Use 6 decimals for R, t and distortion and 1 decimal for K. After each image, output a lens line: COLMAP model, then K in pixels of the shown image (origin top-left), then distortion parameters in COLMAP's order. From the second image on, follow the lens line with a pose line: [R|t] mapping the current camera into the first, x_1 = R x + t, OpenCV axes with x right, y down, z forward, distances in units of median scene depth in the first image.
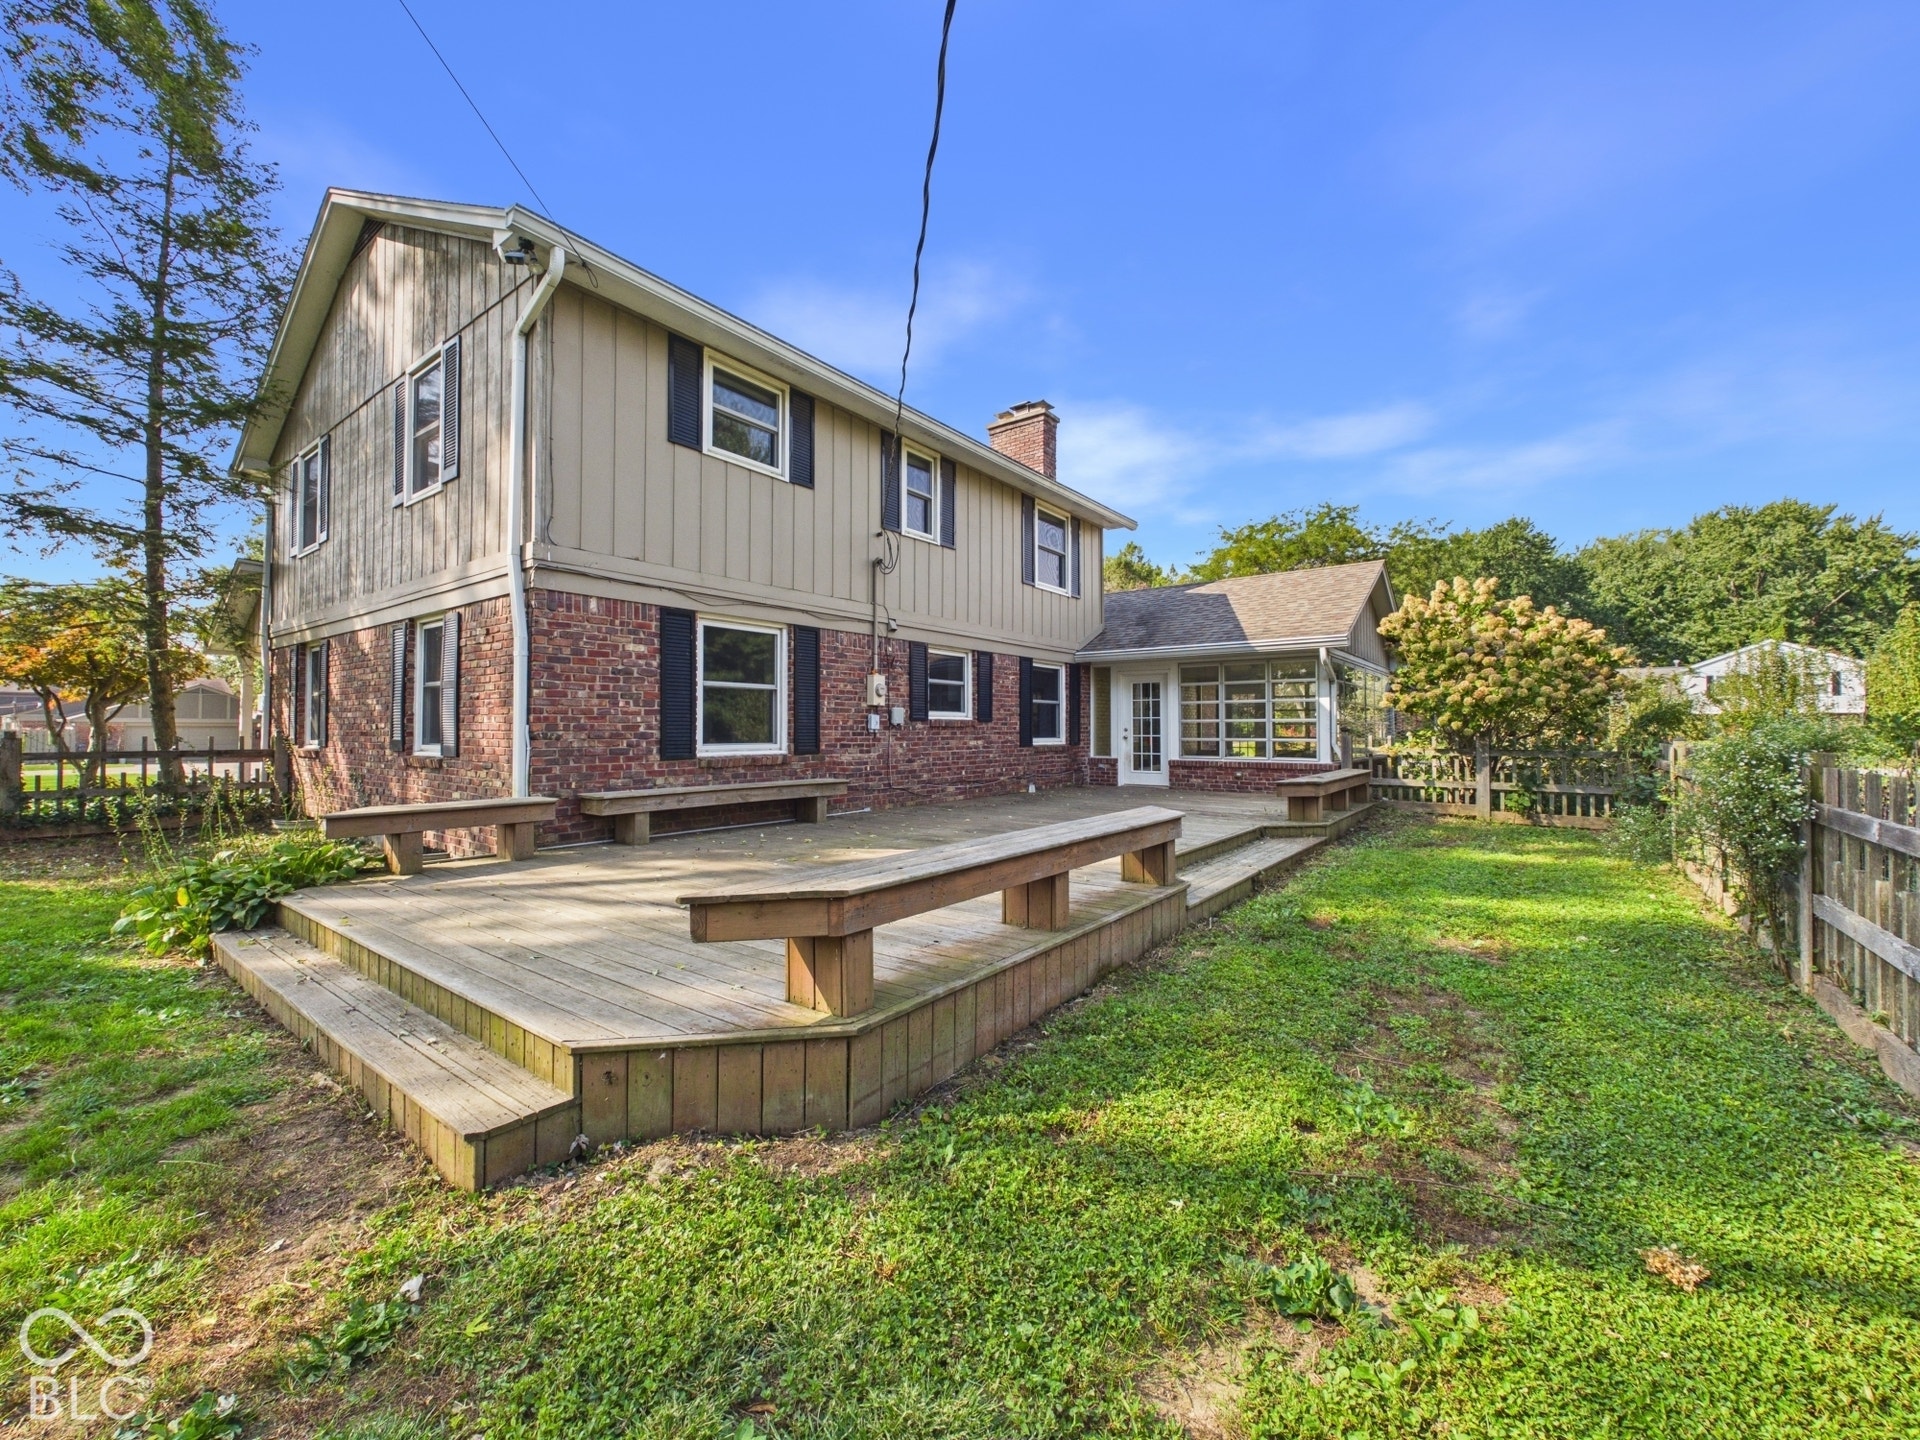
lens RADIAL K [[771.8, 0, 959.5], [0, 771.8, 717.2], [0, 0, 1]] dist [0.001566, 0.000193]
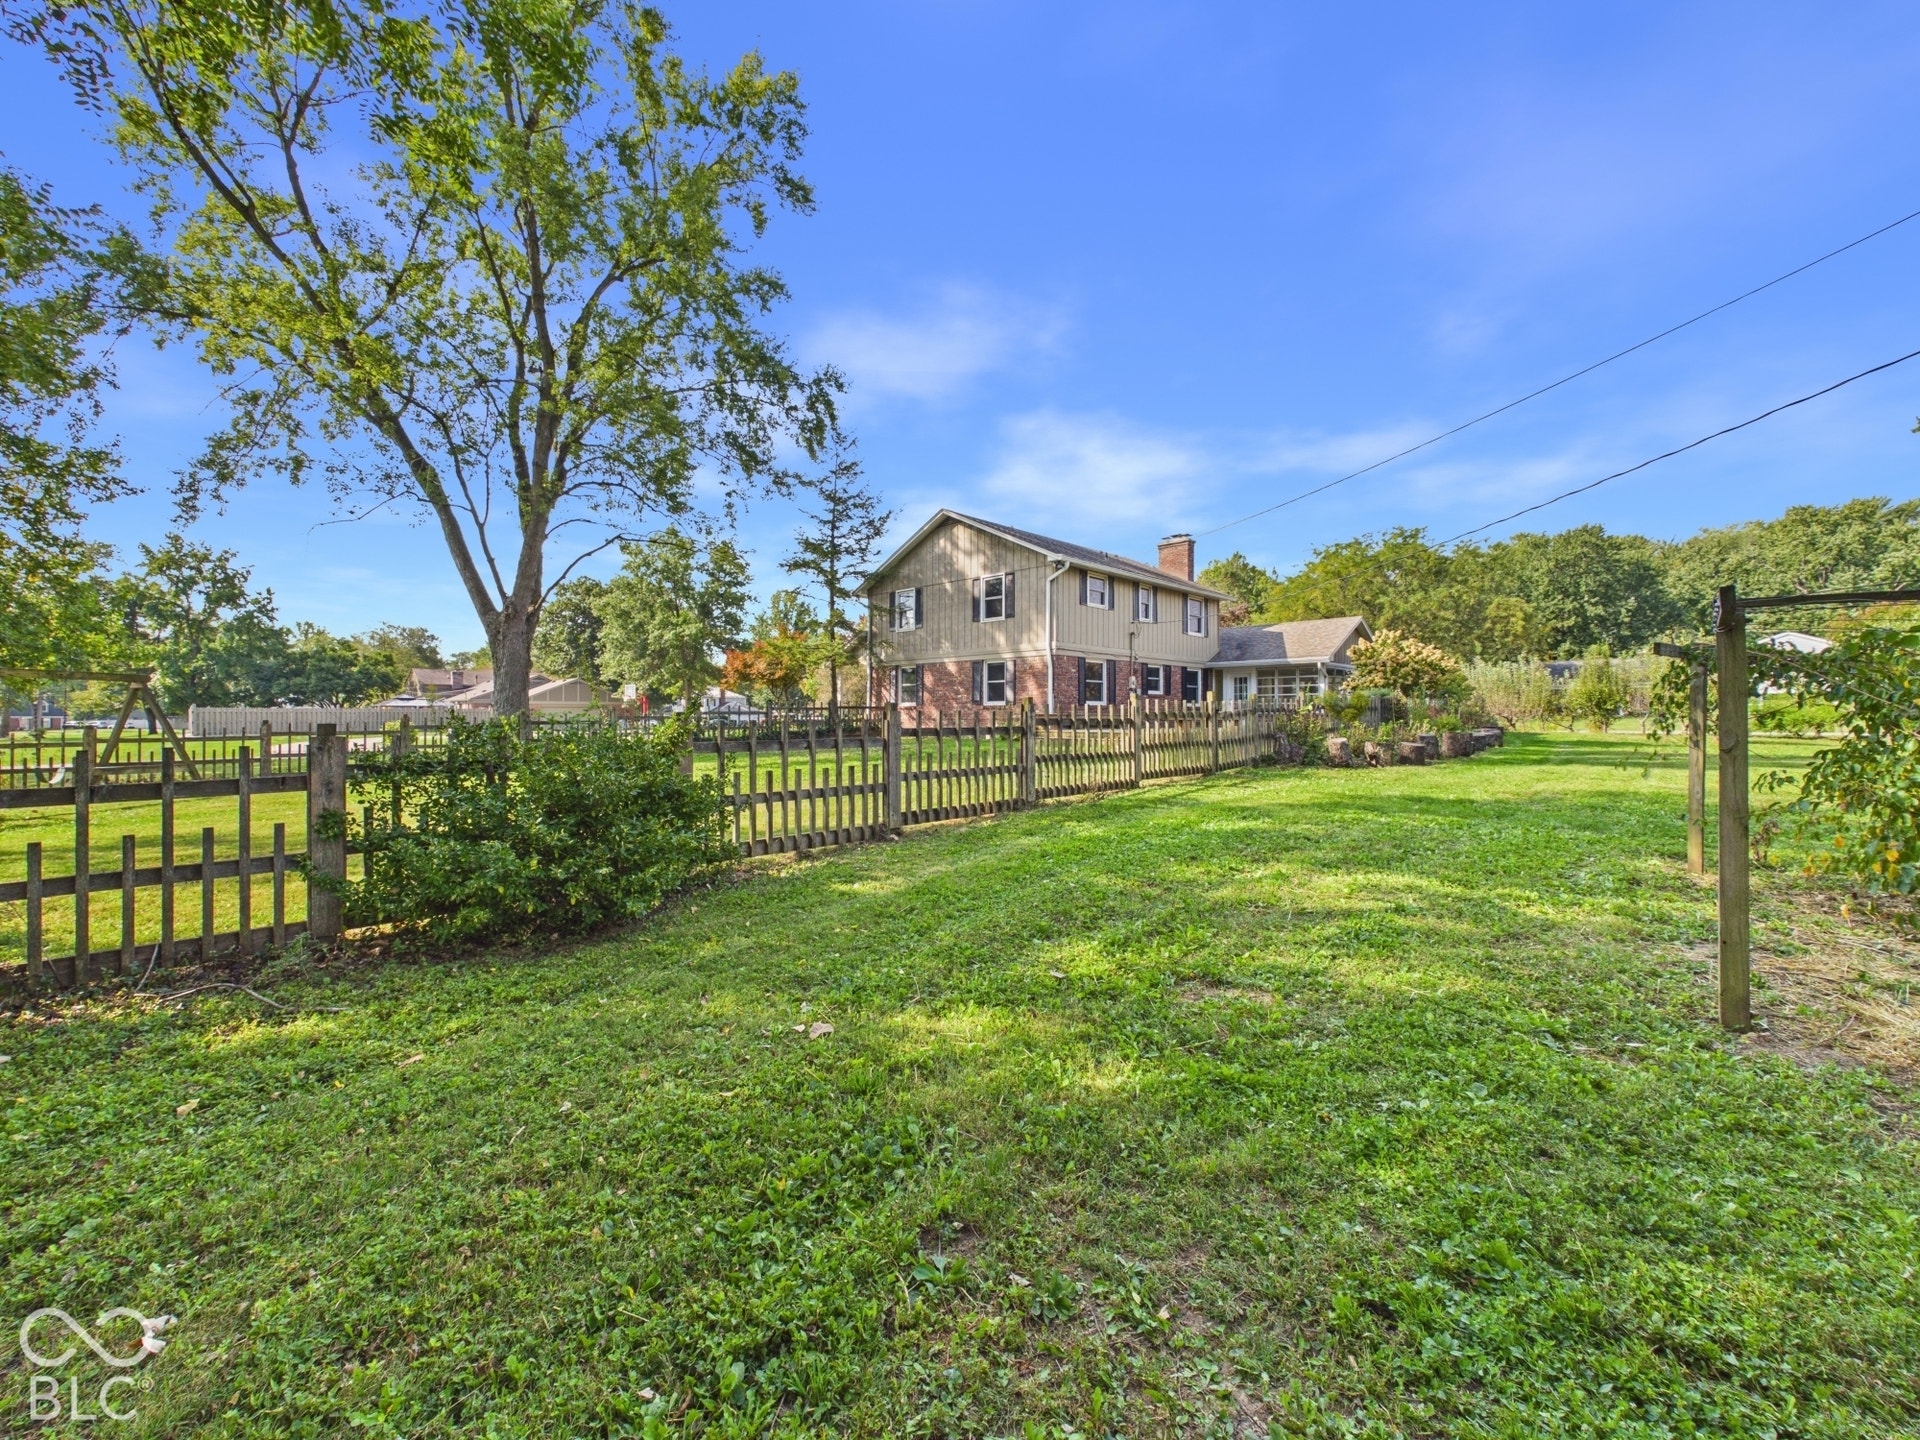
lens RADIAL K [[771.8, 0, 960.3], [0, 771.8, 723.4], [0, 0, 1]] dist [0.001566, 0.000193]
pose [[0.992101, 0.000071, -0.125441, -0.285598], [0.003012, 0.999698, 0.024385, 0.031186], [0.125404, -0.024570, 0.991801, -1.342956]]
